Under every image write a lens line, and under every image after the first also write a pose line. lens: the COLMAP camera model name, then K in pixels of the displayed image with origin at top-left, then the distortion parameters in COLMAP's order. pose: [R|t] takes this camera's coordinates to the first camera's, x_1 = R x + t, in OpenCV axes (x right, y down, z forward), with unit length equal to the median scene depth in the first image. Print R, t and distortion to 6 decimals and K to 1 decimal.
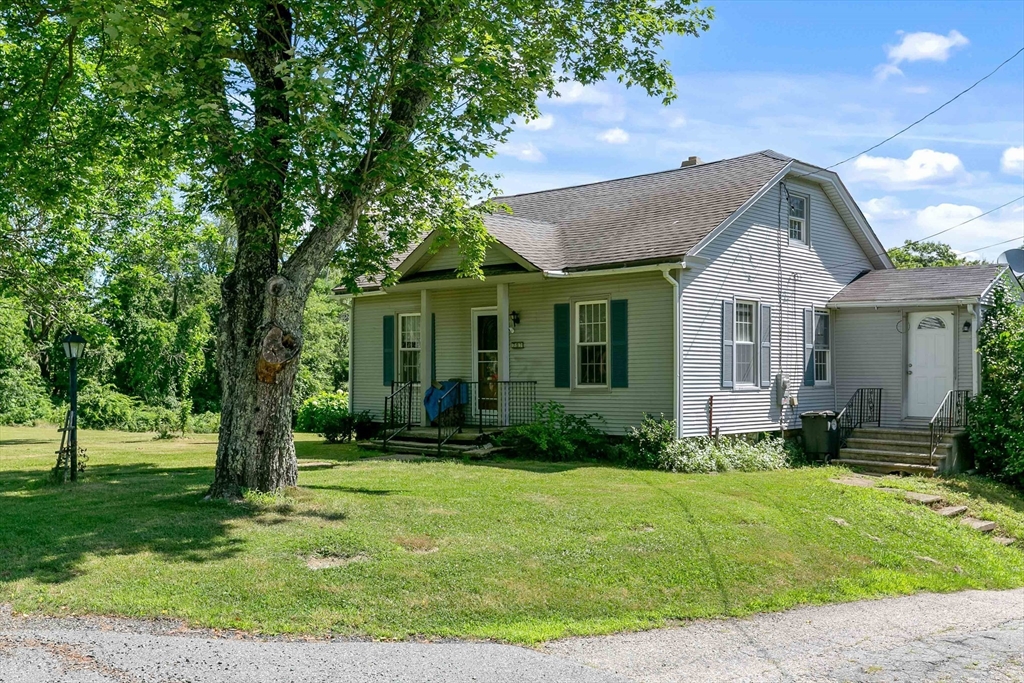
lens RADIAL K [[950.3, 0, 512.0], [0, 950.3, 341.5], [0, 0, 1]] dist [-0.001683, 0.005467]
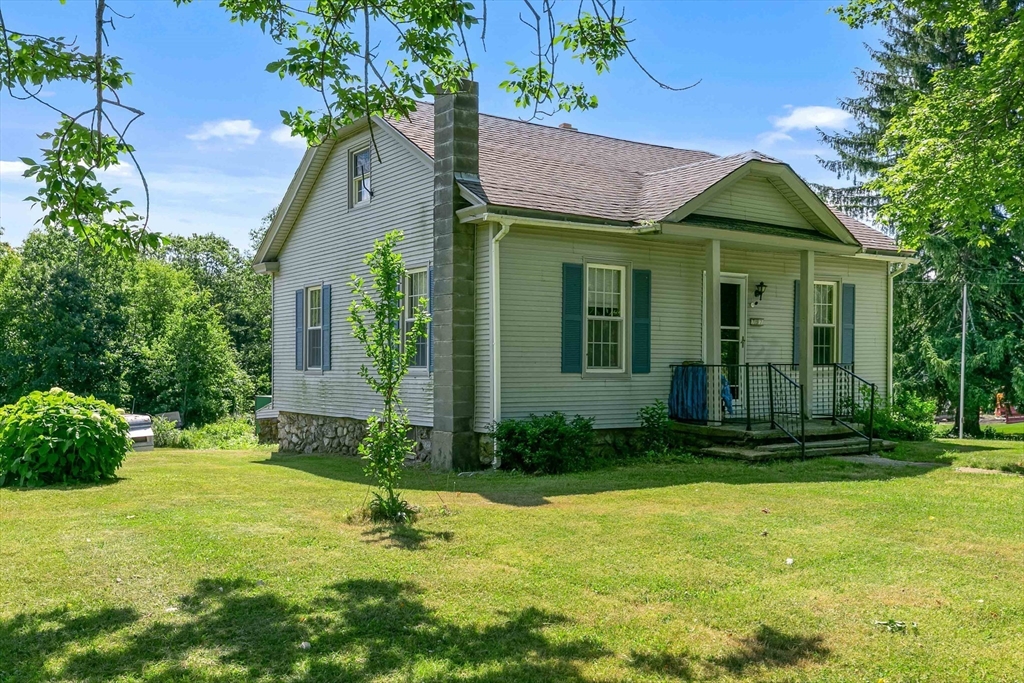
lens RADIAL K [[950.3, 0, 512.0], [0, 950.3, 341.5], [0, 0, 1]] dist [-0.001683, 0.005467]
pose [[0.200421, 0.020437, 0.979497, -0.904327], [-0.034378, 0.999313, -0.013816, 0.042188], [-0.979106, -0.030904, 0.200986, 1.079901]]
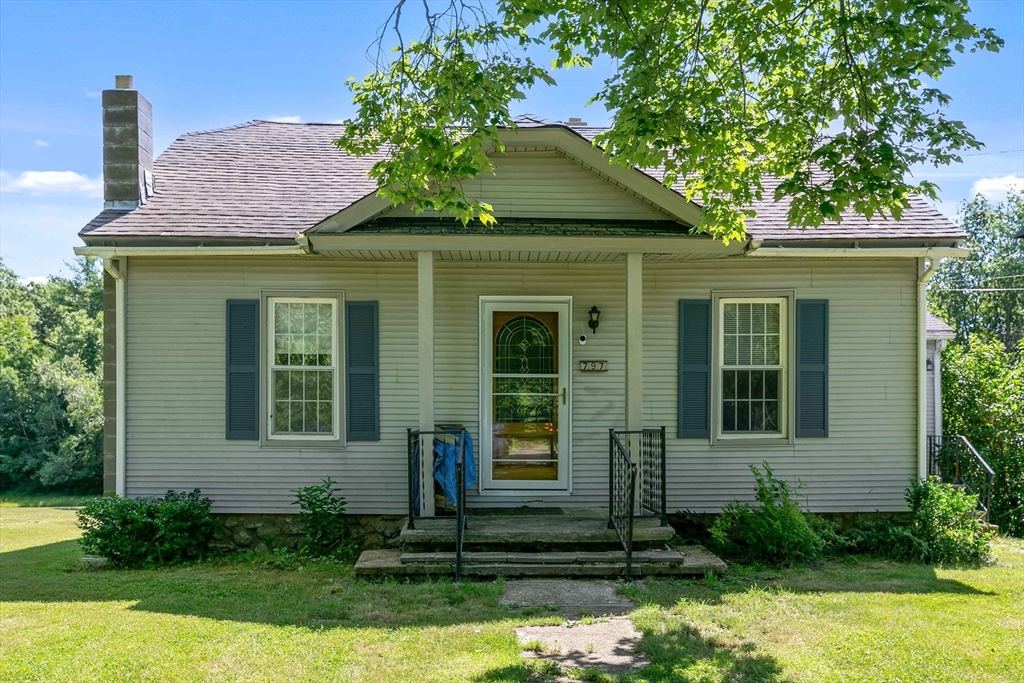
lens RADIAL K [[964.7, 0, 512.4], [0, 964.7, 385.1], [0, 0, 1]] dist [0.002024, 0.005707]
pose [[0.707141, 0.026933, 0.706559, -0.456699], [-0.023211, 0.999620, -0.014874, 0.026055], [-0.706691, -0.005882, 0.707498, 0.644510]]
